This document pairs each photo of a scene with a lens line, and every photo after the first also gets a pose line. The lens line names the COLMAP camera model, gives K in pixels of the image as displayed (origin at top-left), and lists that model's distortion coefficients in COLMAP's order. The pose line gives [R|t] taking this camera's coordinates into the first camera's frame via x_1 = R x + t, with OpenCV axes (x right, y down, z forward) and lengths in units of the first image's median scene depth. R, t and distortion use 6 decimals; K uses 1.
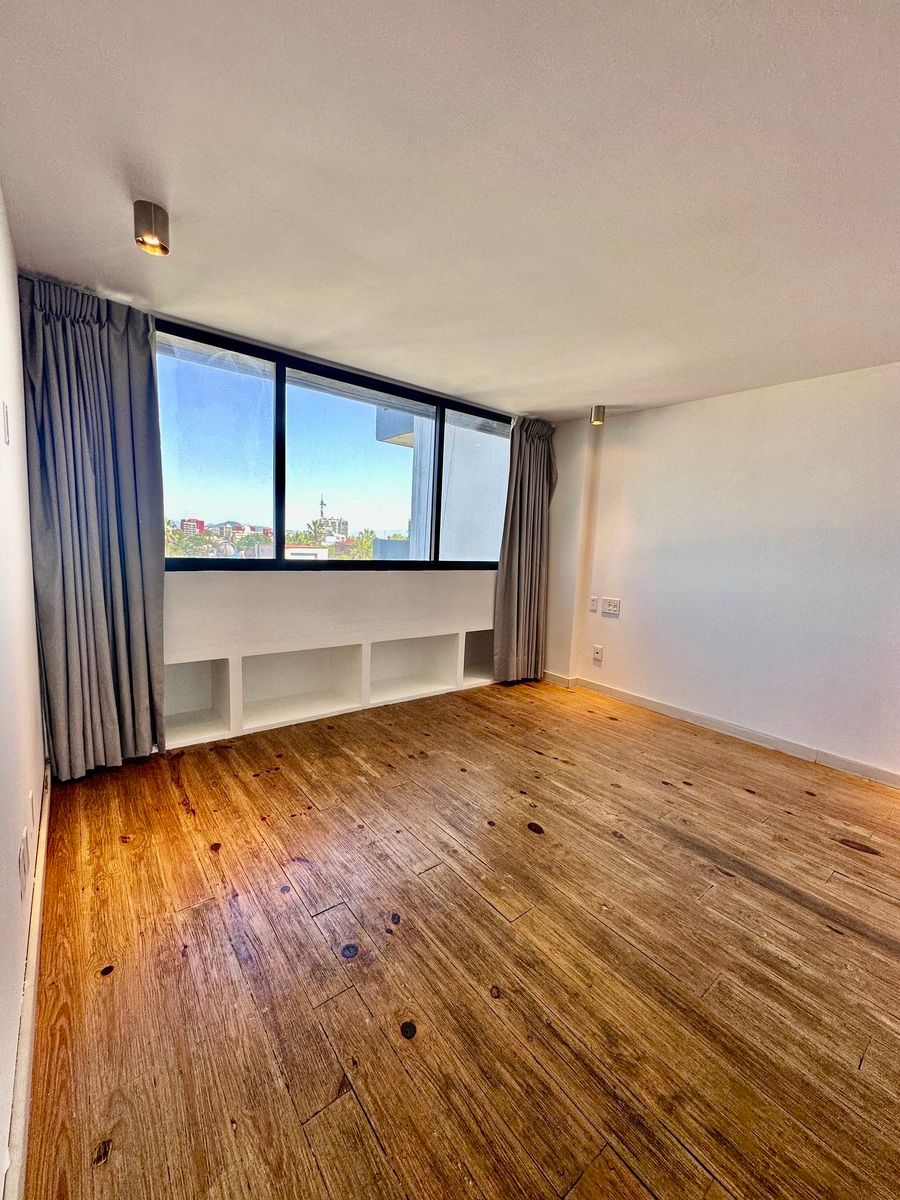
lens RADIAL K [[478.5, 0, 450.4], [0, 478.5, 599.3], [0, 0, 1]] dist [-0.004668, 0.000946]
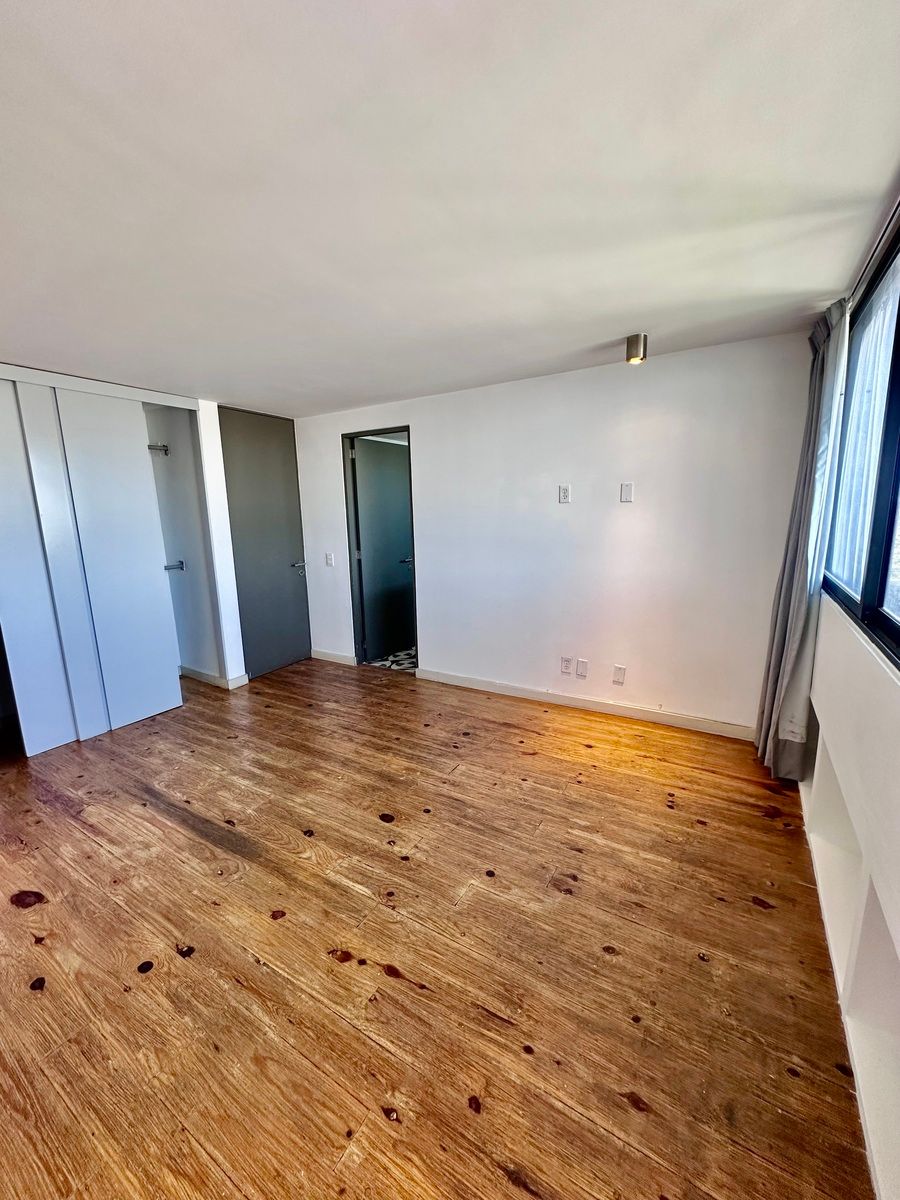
lens RADIAL K [[478.5, 0, 454.9], [0, 478.5, 599.1], [0, 0, 1]] dist [-0.004668, 0.000946]
pose [[-0.934391, 0.041579, -0.353815, 0.356482], [-0.061473, 0.959450, 0.275094, -0.272856], [0.350906, 0.278796, -0.893945, 1.694050]]
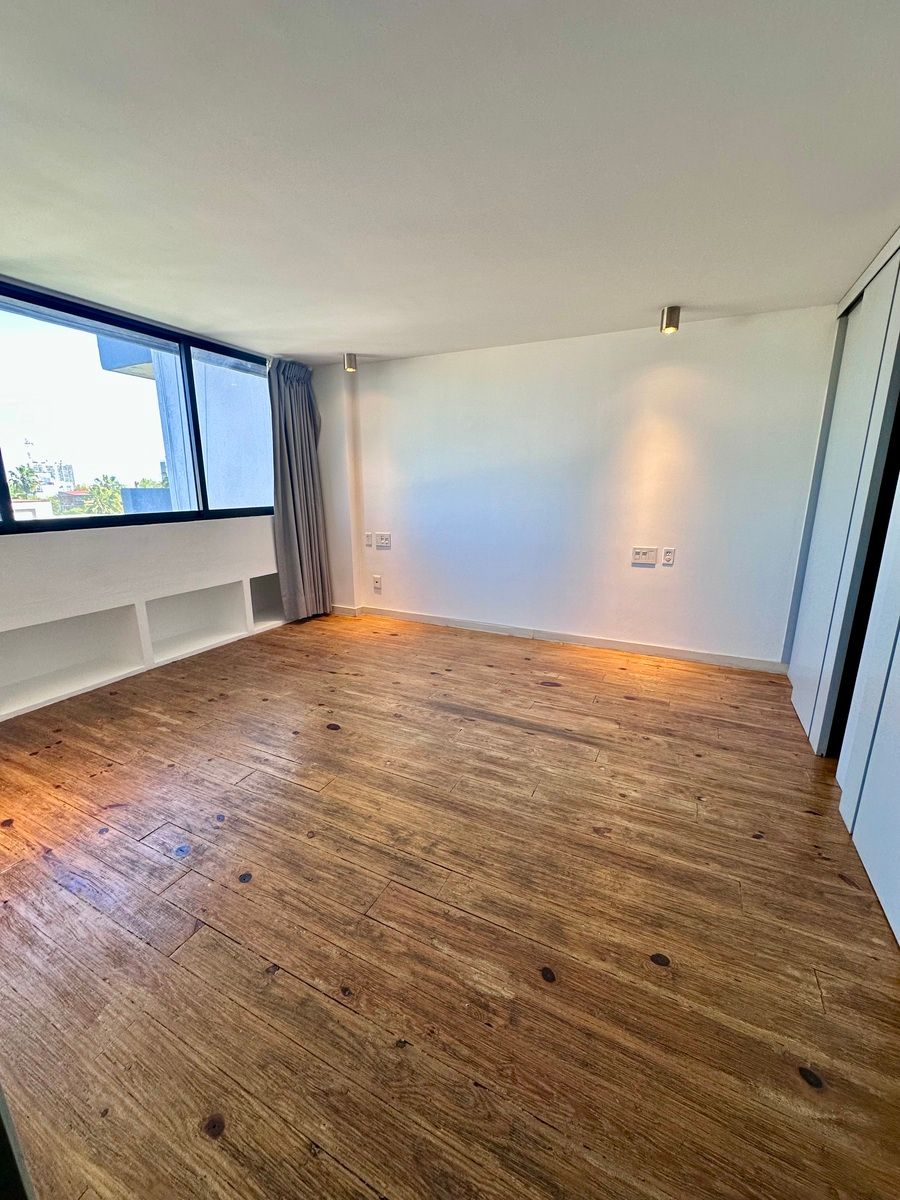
lens RADIAL K [[478.5, 0, 451.2], [0, 478.5, 599.5], [0, 0, 1]] dist [-0.004668, 0.000946]
pose [[0.902607, -0.144313, 0.405553, 0.000479], [0.092216, 0.985081, 0.145295, 0.006916], [-0.420471, -0.093746, 0.902450, -0.180666]]
